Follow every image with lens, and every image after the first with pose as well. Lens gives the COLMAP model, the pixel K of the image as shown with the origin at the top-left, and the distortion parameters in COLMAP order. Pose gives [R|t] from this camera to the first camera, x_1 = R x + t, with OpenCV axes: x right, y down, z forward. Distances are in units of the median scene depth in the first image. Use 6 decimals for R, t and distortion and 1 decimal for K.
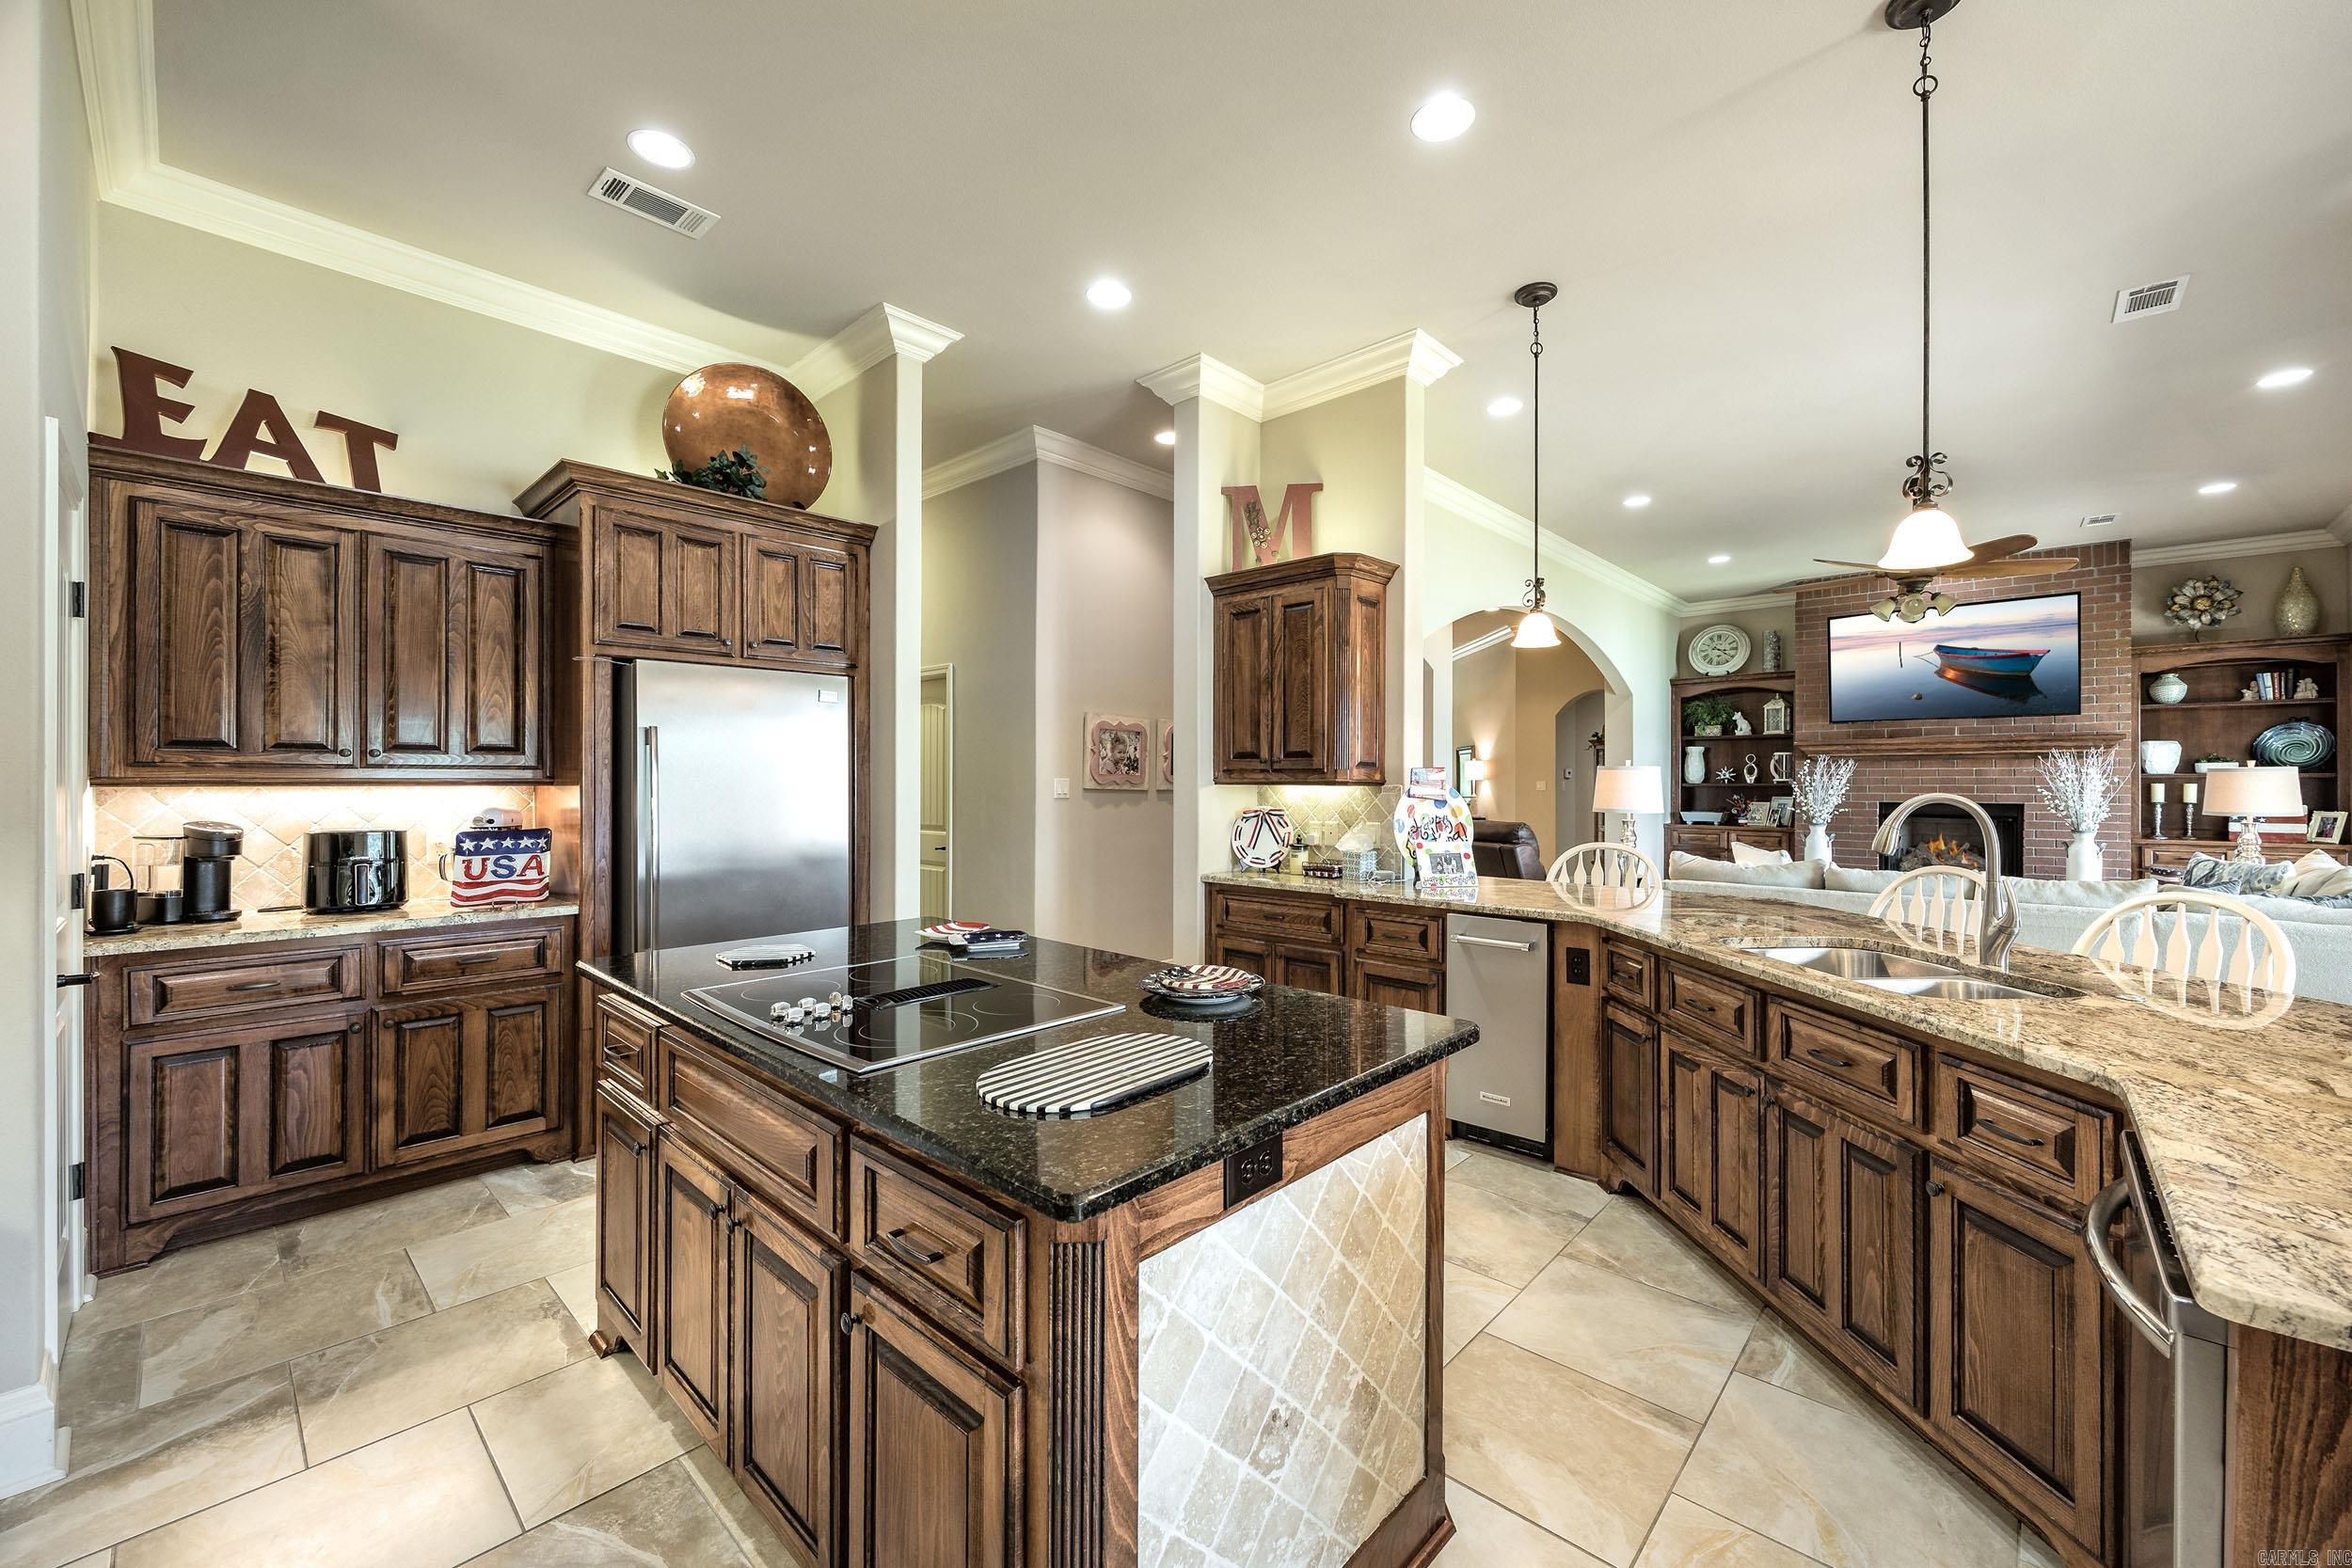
lens RADIAL K [[931.0, 0, 1241.4], [0, 931.0, 778.4], [0, 0, 1]] dist [-0.000365, 0.000045]
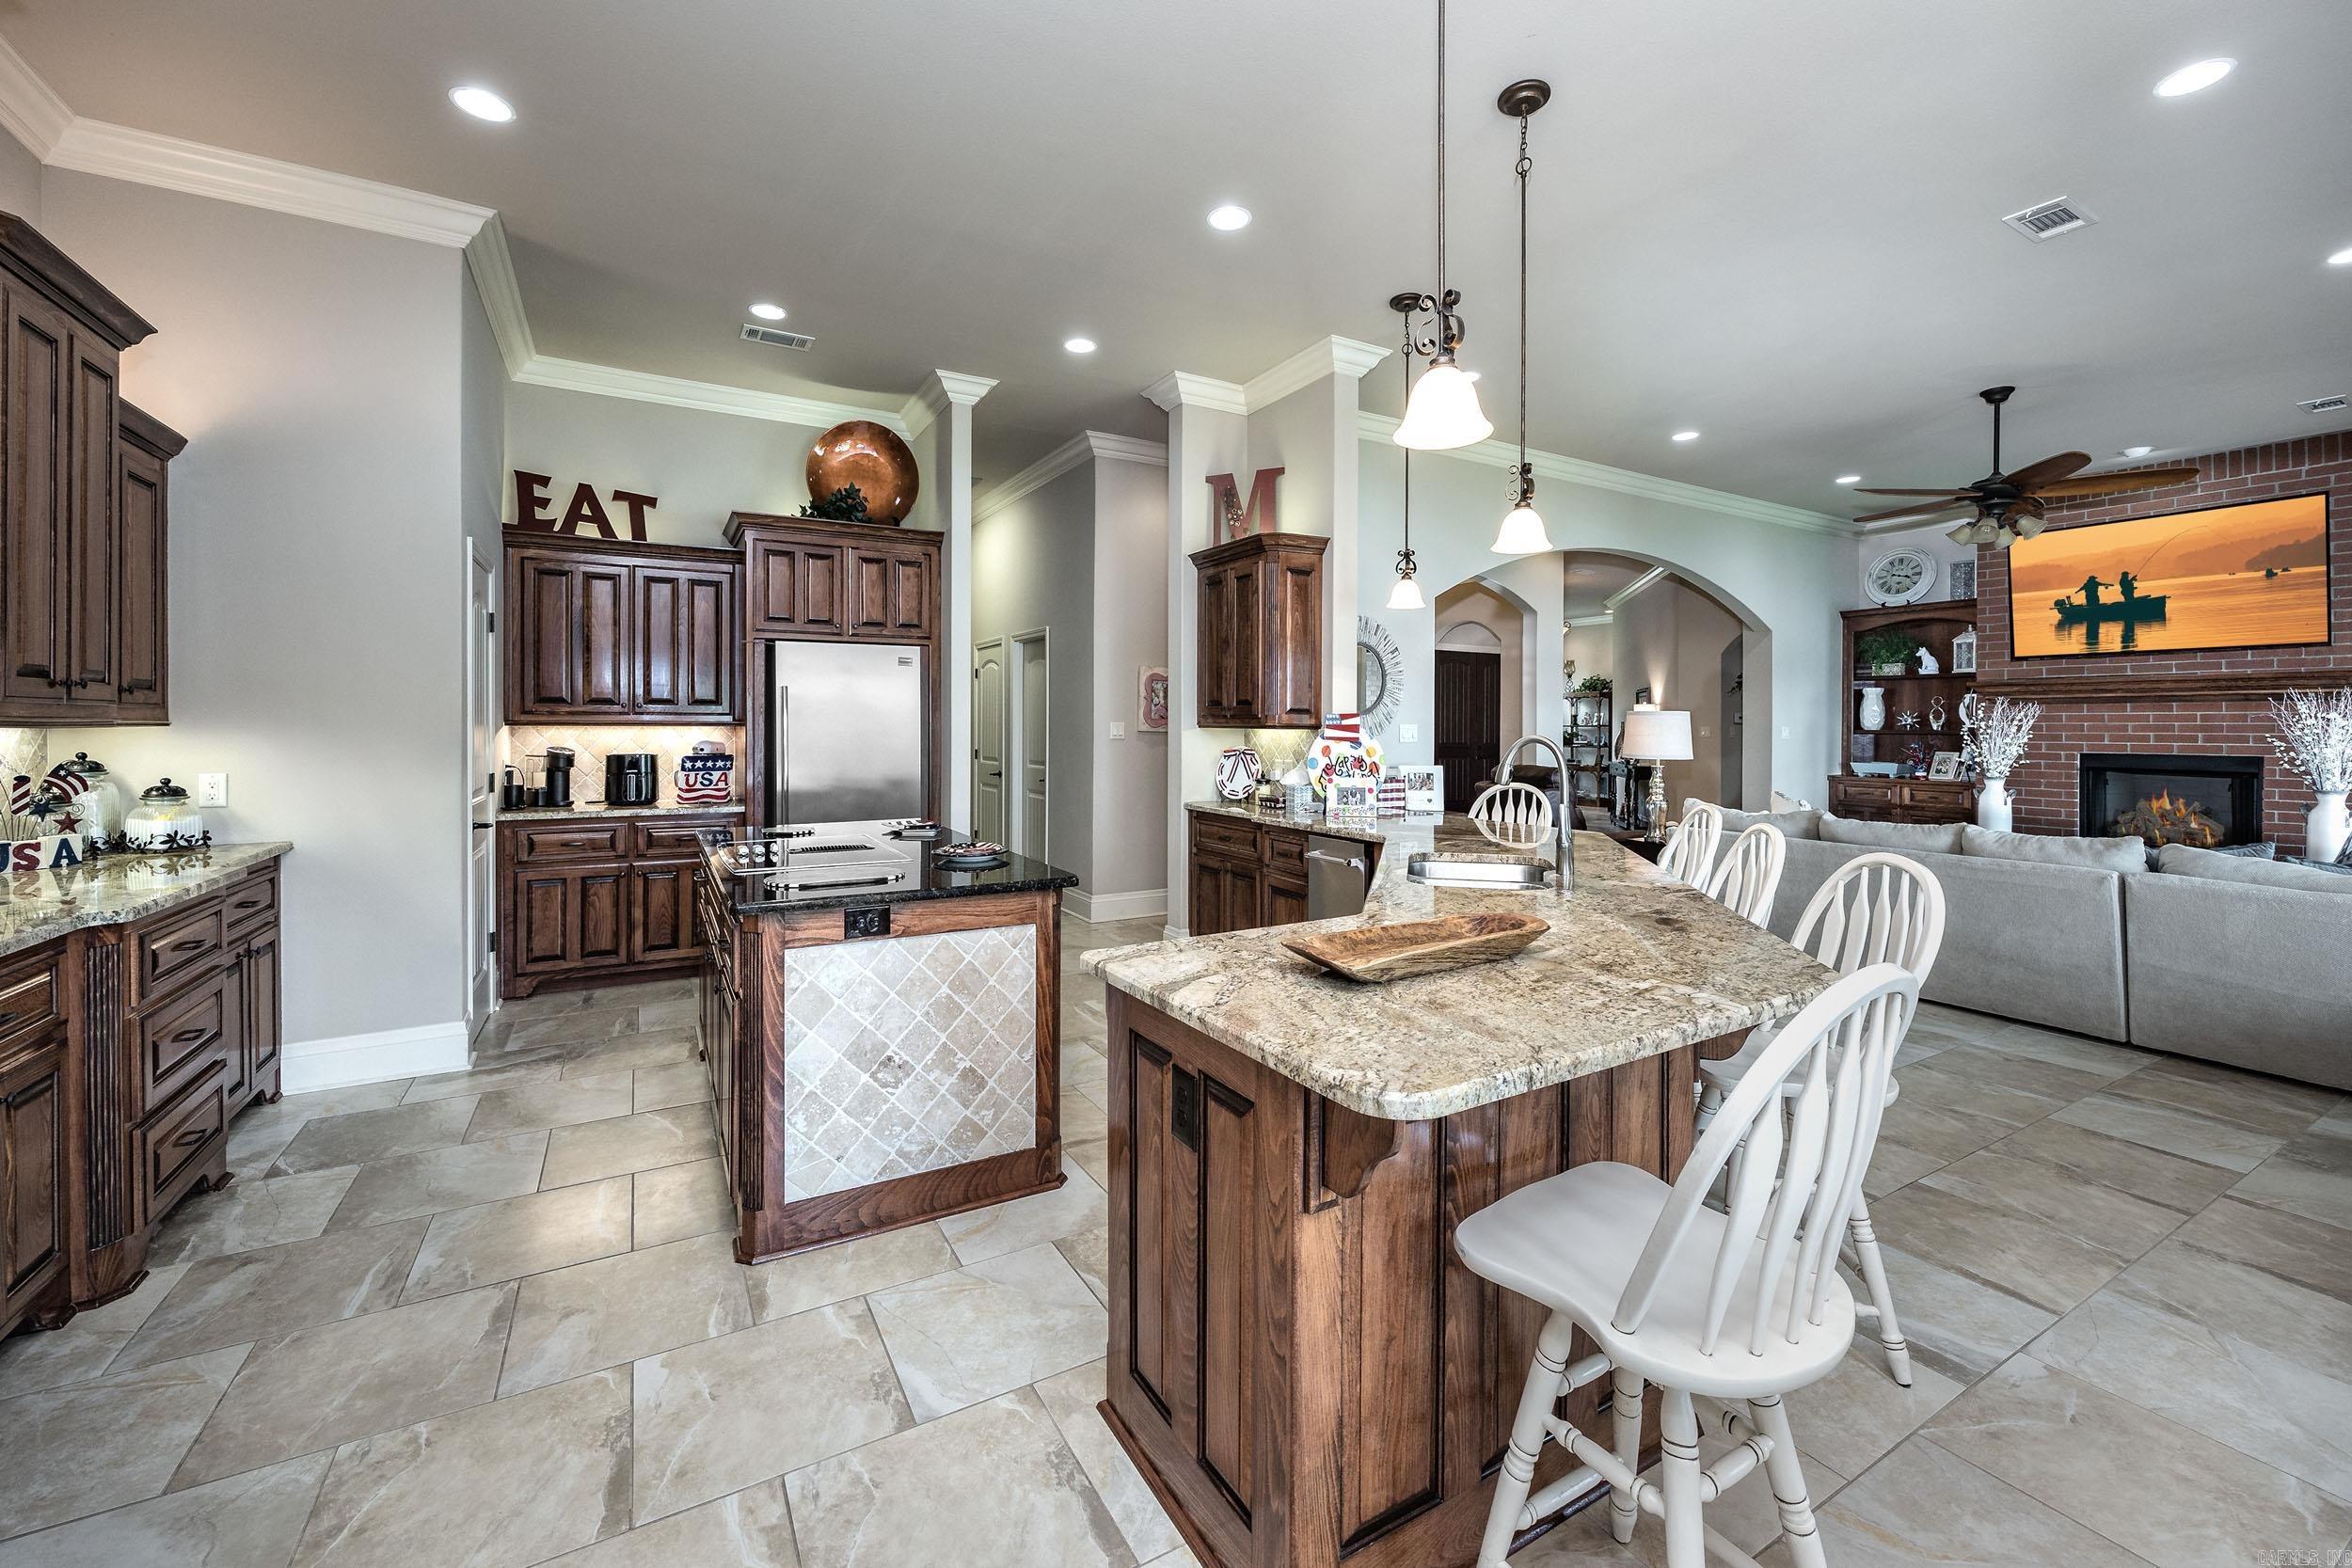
lens RADIAL K [[972.3, 0, 1145.8], [0, 972.3, 727.9], [0, 0, 1]] dist [-0.000084, -0.000274]
pose [[0.937450, 0.004703, -0.348087, 0.428508], [-0.002685, 0.999977, 0.006280, -0.000749], [0.348109, -0.004953, 0.937441, -0.237043]]
